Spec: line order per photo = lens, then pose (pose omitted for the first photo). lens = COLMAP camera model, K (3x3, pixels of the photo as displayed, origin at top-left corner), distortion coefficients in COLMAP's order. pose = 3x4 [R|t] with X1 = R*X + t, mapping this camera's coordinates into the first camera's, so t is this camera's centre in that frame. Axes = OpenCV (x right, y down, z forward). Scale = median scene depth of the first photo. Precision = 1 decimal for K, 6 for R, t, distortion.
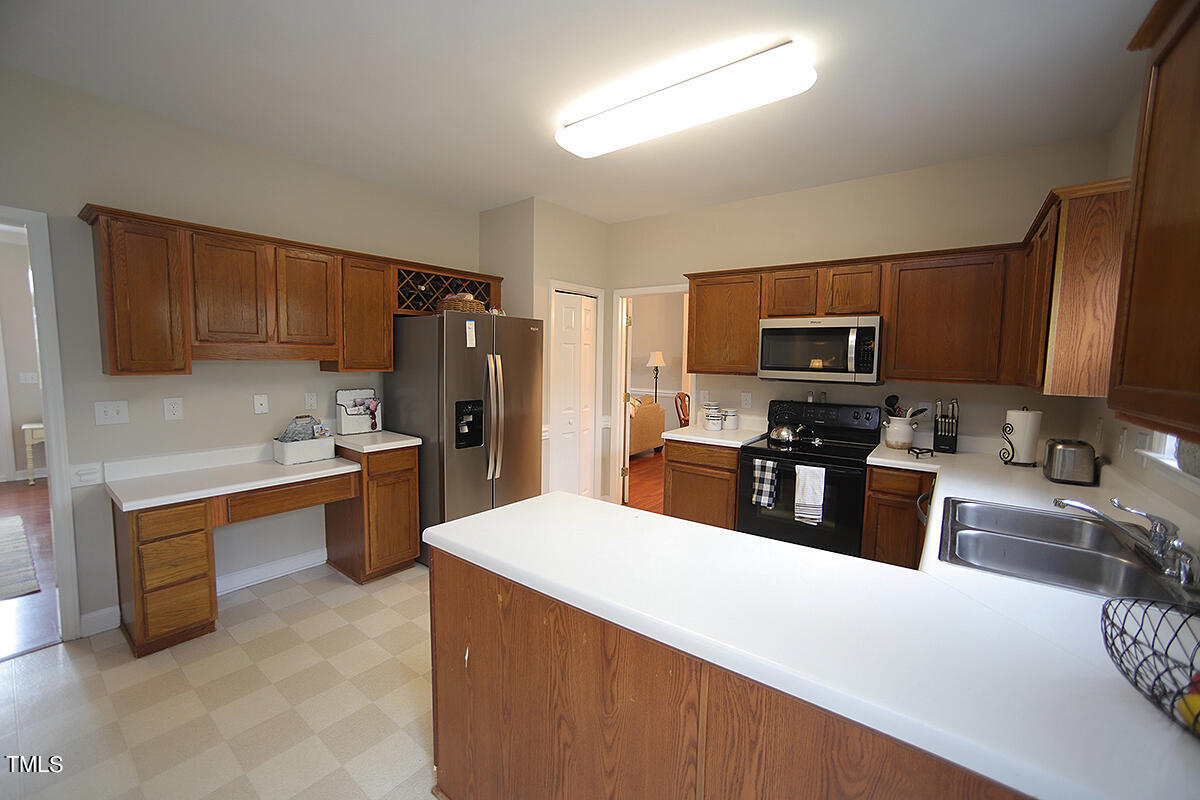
lens RADIAL K [[468.4, 0, 600.0], [0, 468.4, 400.0], [0, 0, 1]] dist [-0.034967, 0.000118]
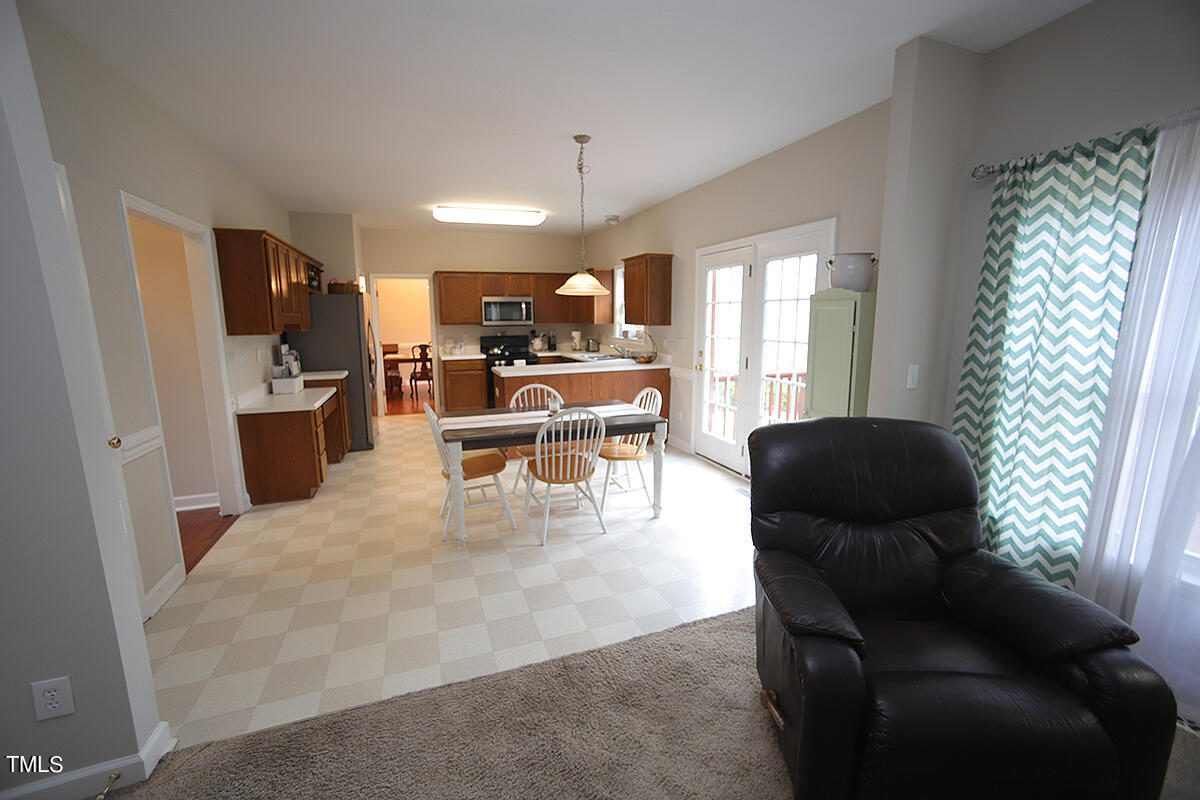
lens RADIAL K [[480.0, 0, 596.6], [0, 480.0, 403.3], [0, 0, 1]] dist [-0.000147, 0.000257]
pose [[0.549772, -0.176484, 0.816458, -1.330895], [0.092851, 0.984280, 0.150238, 0.022876], [-0.830138, -0.006788, 0.557516, -0.692769]]
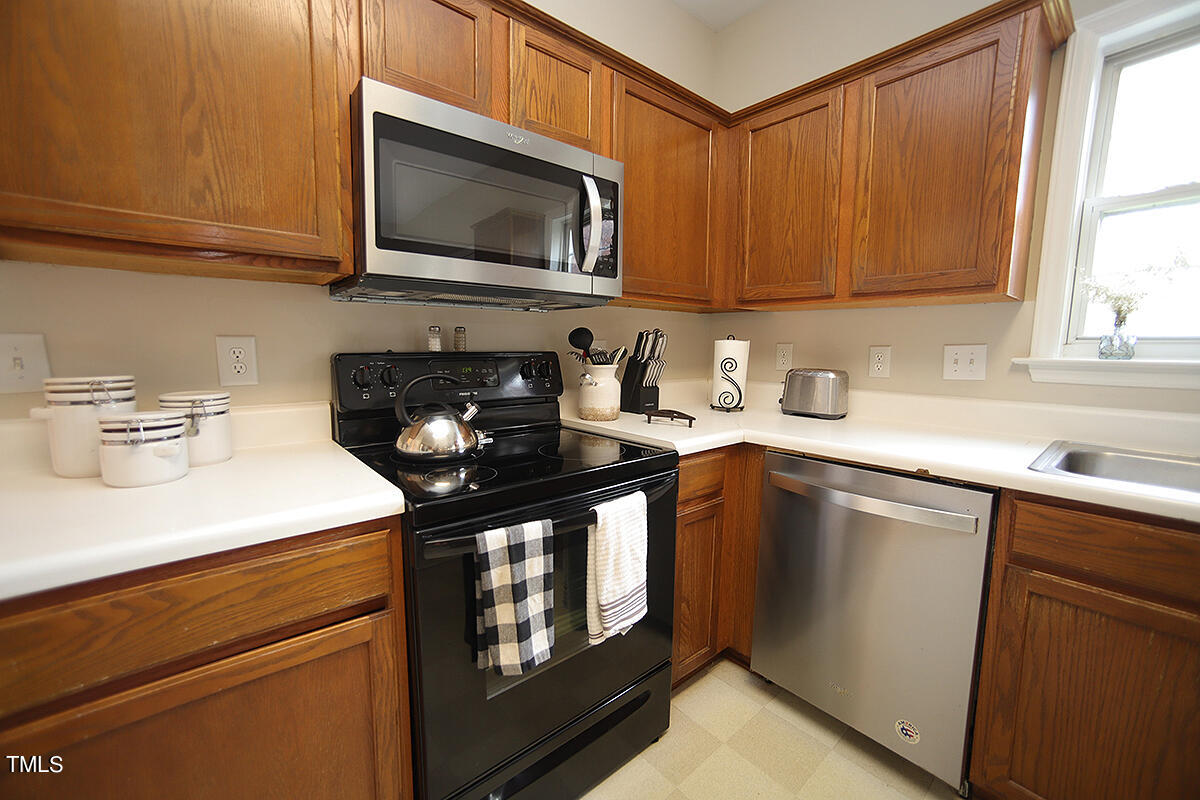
lens RADIAL K [[480.0, 0, 596.6], [0, 480.0, 403.3], [0, 0, 1]] dist [-0.000147, 0.000257]
pose [[0.232320, -0.138288, 0.962759, 0.063007], [0.075098, 0.989437, 0.123998, 0.009838], [-0.969736, 0.043494, 0.240251, 0.865309]]
